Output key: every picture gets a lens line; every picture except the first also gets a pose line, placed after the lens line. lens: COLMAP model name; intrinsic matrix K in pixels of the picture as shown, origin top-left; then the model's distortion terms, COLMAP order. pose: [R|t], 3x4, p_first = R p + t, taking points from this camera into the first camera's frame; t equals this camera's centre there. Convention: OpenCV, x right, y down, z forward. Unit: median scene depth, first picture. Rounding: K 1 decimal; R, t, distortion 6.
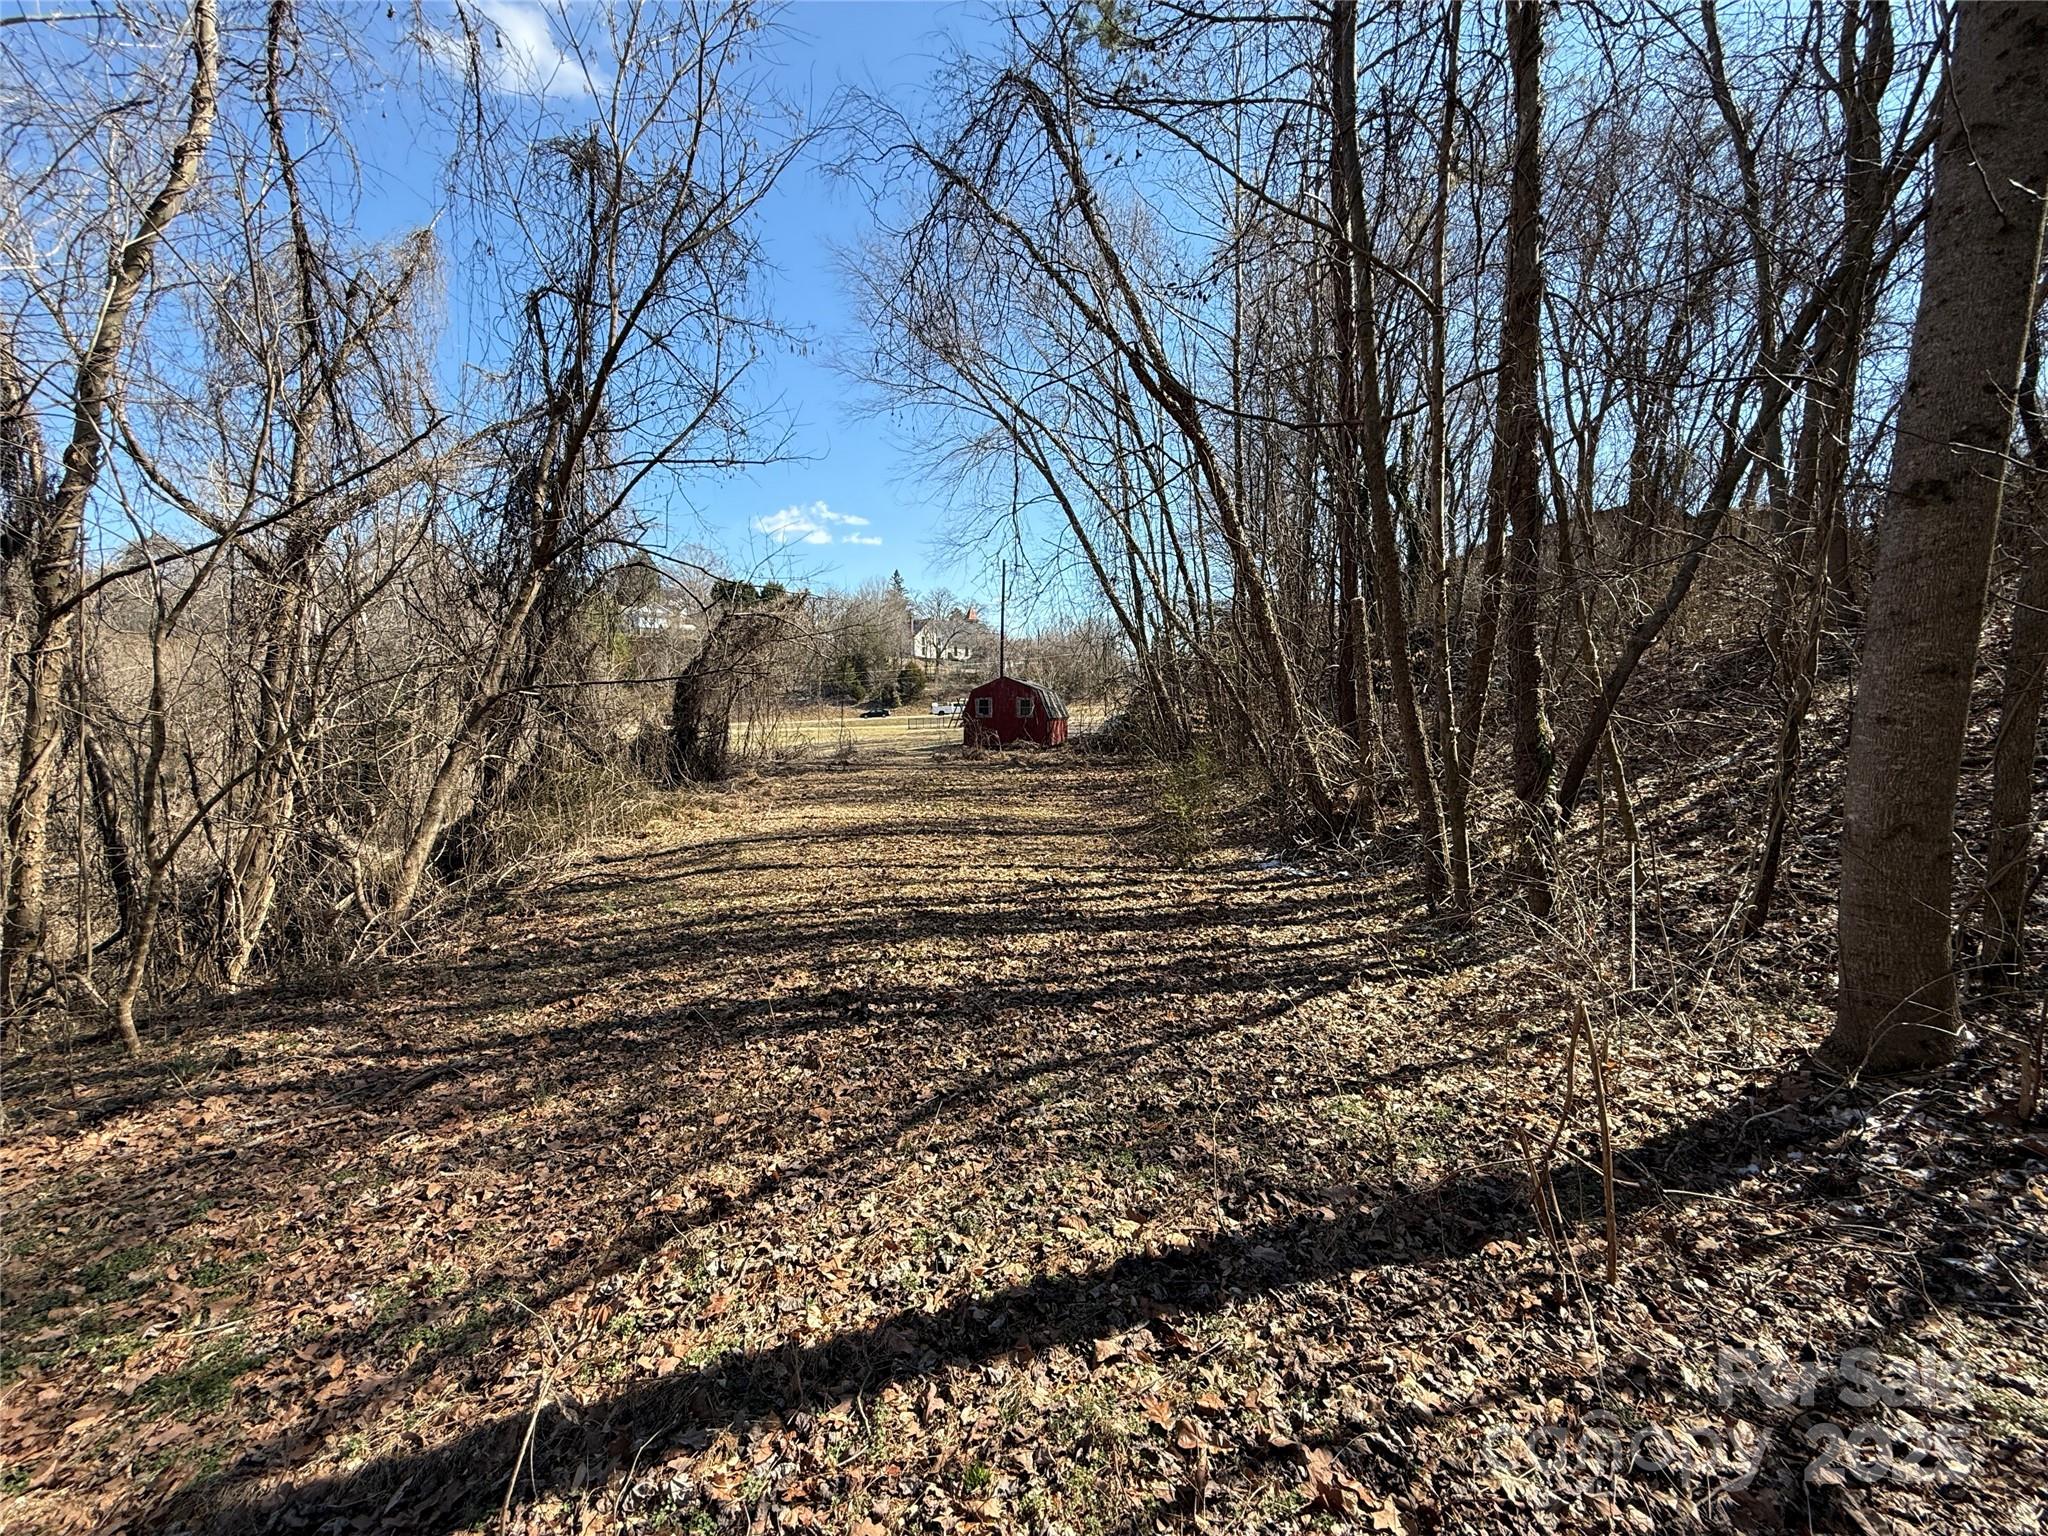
lens RADIAL K [[812.9, 0, 1022.6], [0, 812.9, 766.3], [0, 0, 1]] dist [0.000044, 0.000256]
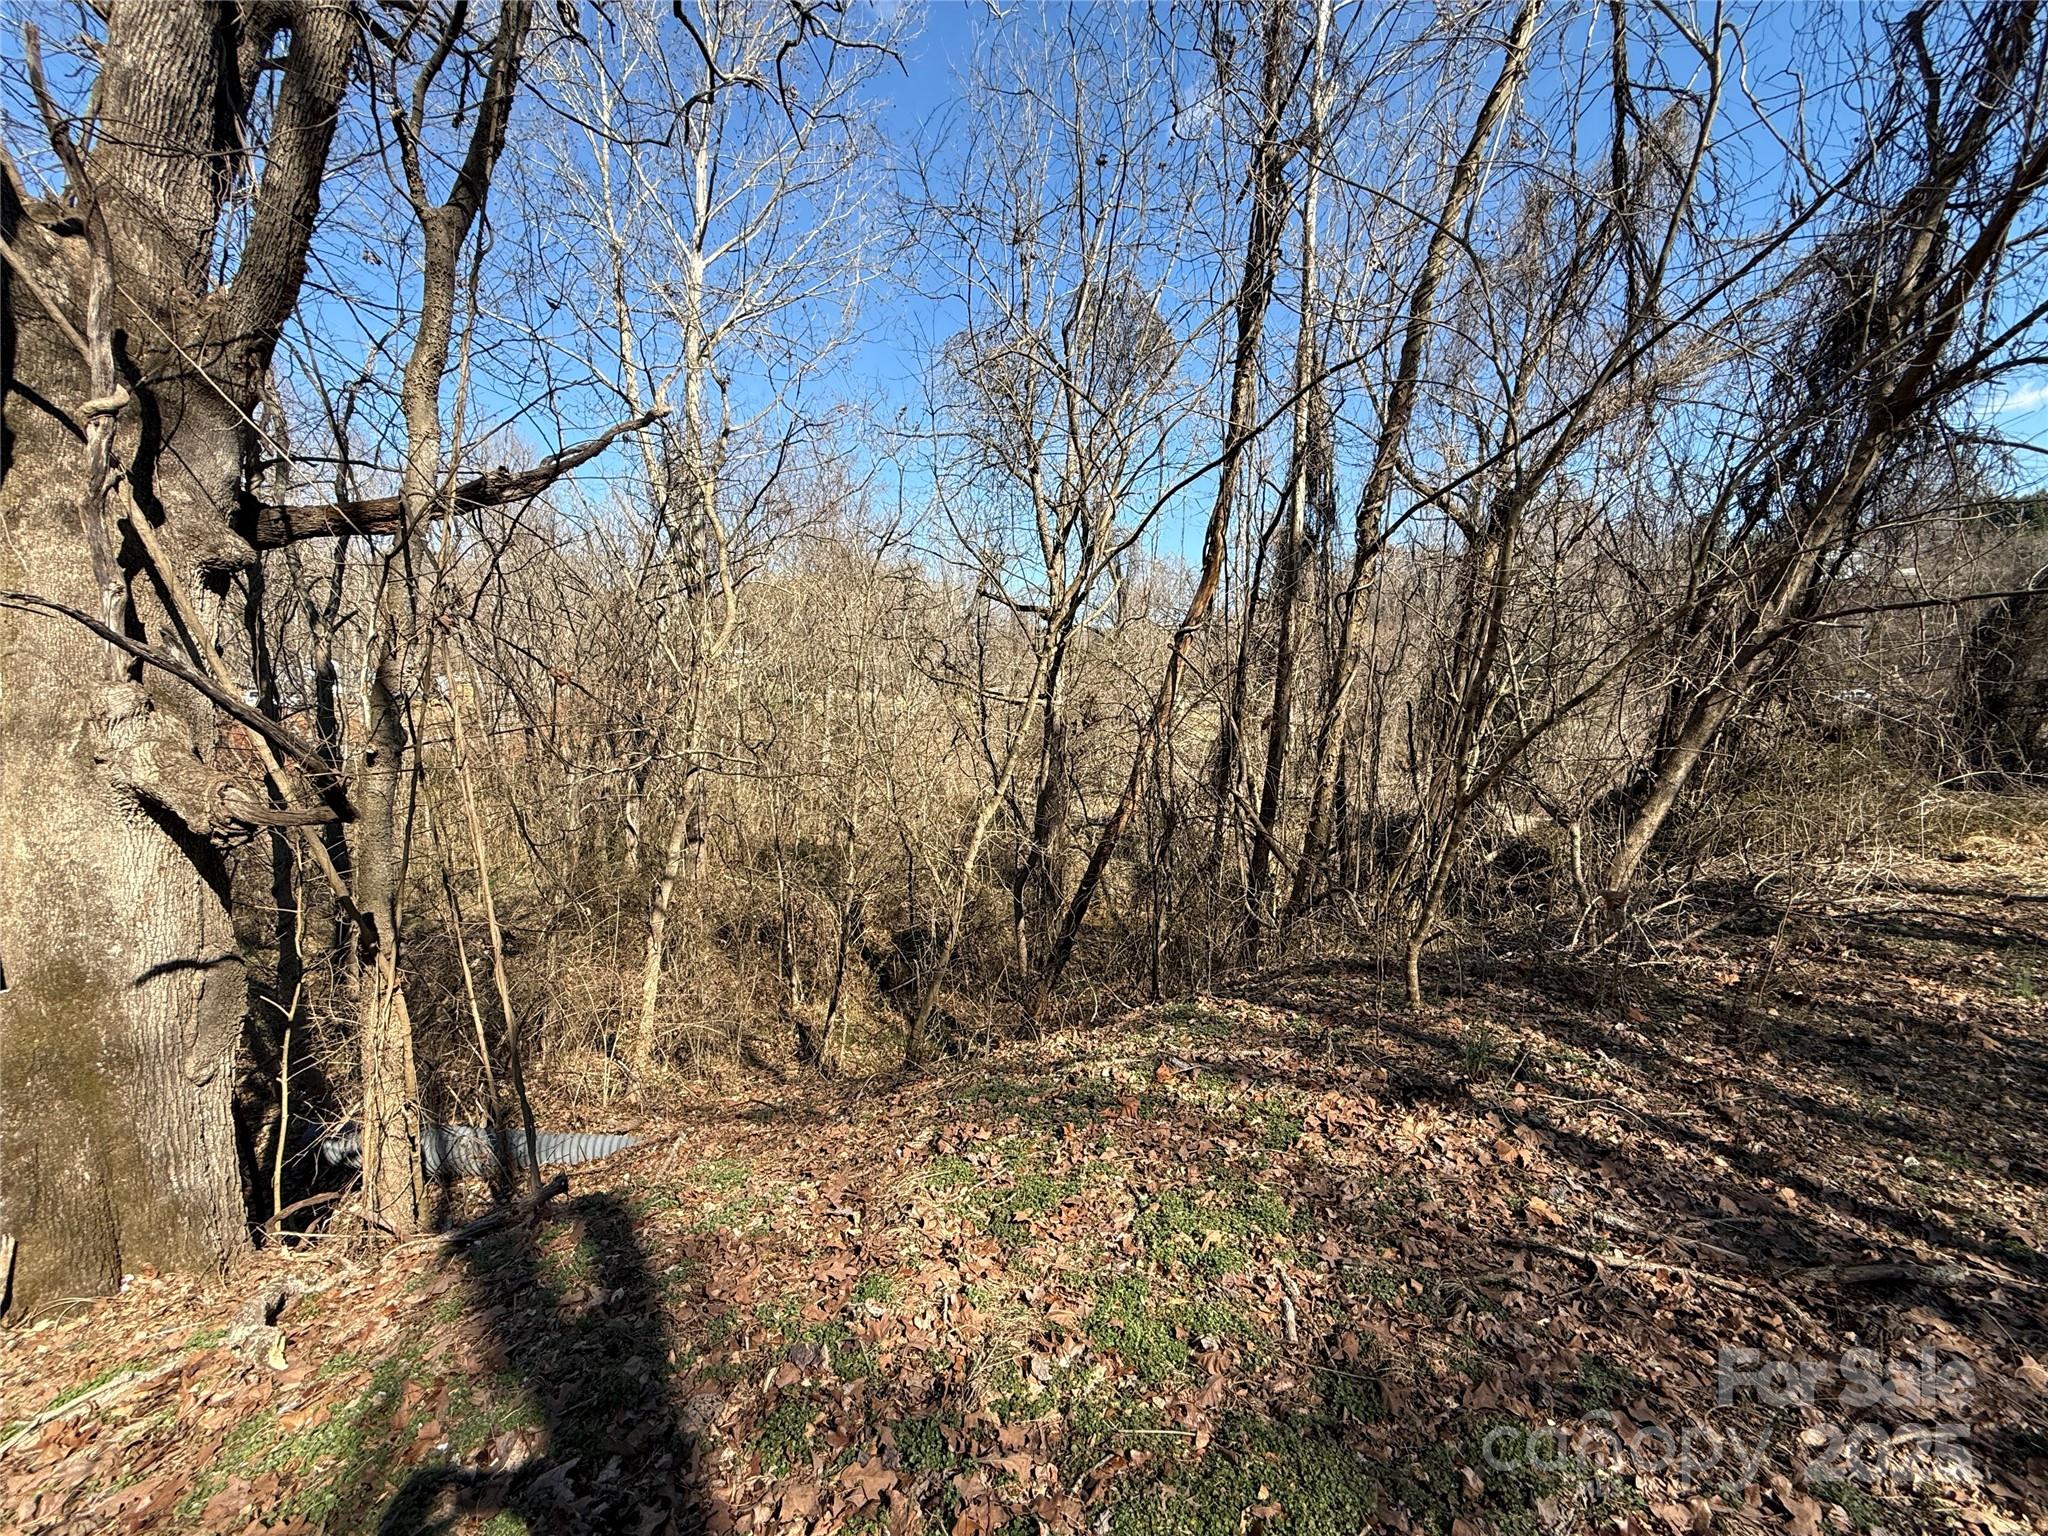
lens RADIAL K [[812.9, 0, 1029.6], [0, 812.9, 767.8], [0, 0, 1]] dist [0.000044, 0.000256]
pose [[0.376837, 0.104061, -0.920416, -0.331981], [-0.073625, 0.993891, 0.082224, 0.034603], [0.923349, 0.036780, 0.382196, 0.185436]]
